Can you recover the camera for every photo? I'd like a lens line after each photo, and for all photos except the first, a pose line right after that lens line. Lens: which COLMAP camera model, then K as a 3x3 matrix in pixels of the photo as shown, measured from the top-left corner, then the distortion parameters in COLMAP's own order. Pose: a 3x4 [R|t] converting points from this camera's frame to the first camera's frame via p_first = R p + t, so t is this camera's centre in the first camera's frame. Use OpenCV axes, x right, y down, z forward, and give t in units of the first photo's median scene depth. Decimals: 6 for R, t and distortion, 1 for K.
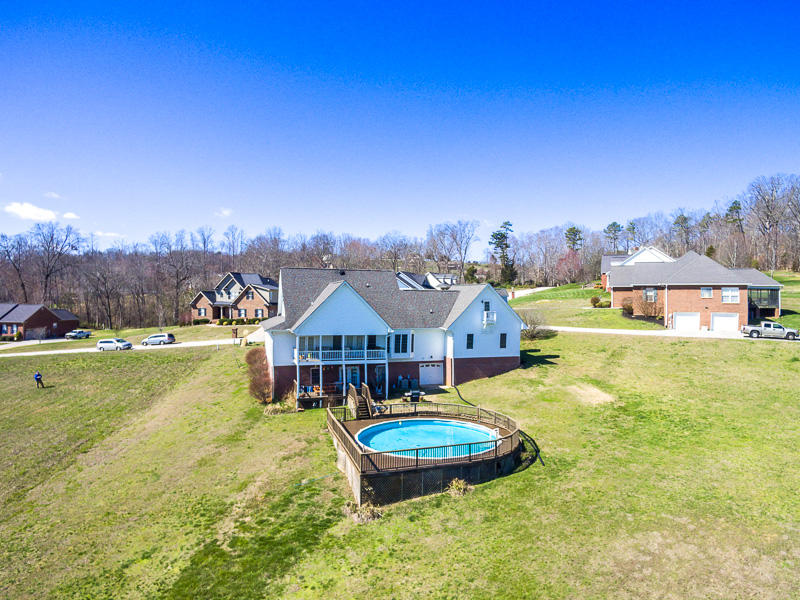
lens RADIAL K [[515.0, 0, 414.0], [0, 515.0, 301.5], [0, 0, 1]] dist [0.032477, -0.028609]
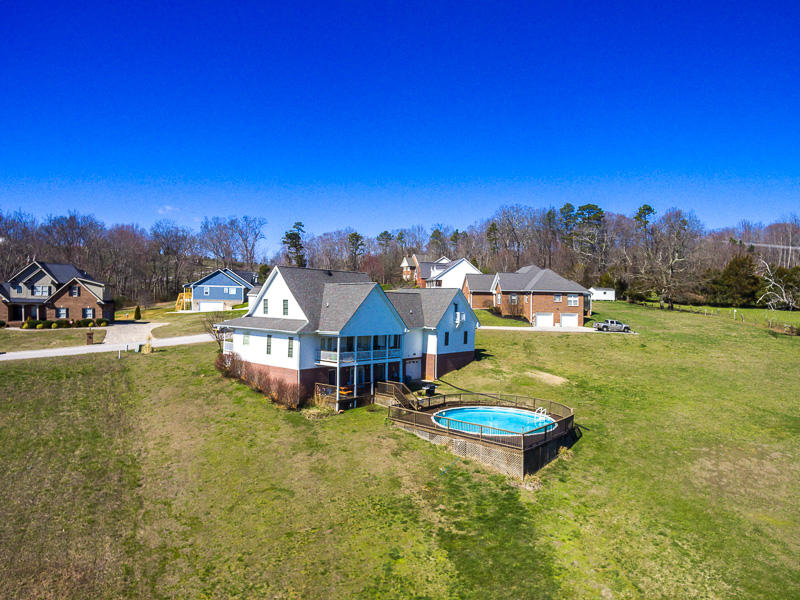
lens RADIAL K [[515.0, 0, 414.0], [0, 515.0, 301.5], [0, 0, 1]] dist [0.032477, -0.028609]
pose [[0.859315, 0.011524, 0.511316, -0.545093], [-0.012346, 0.999922, -0.001788, -0.001709], [-0.511297, -0.004777, 0.859391, 0.065972]]
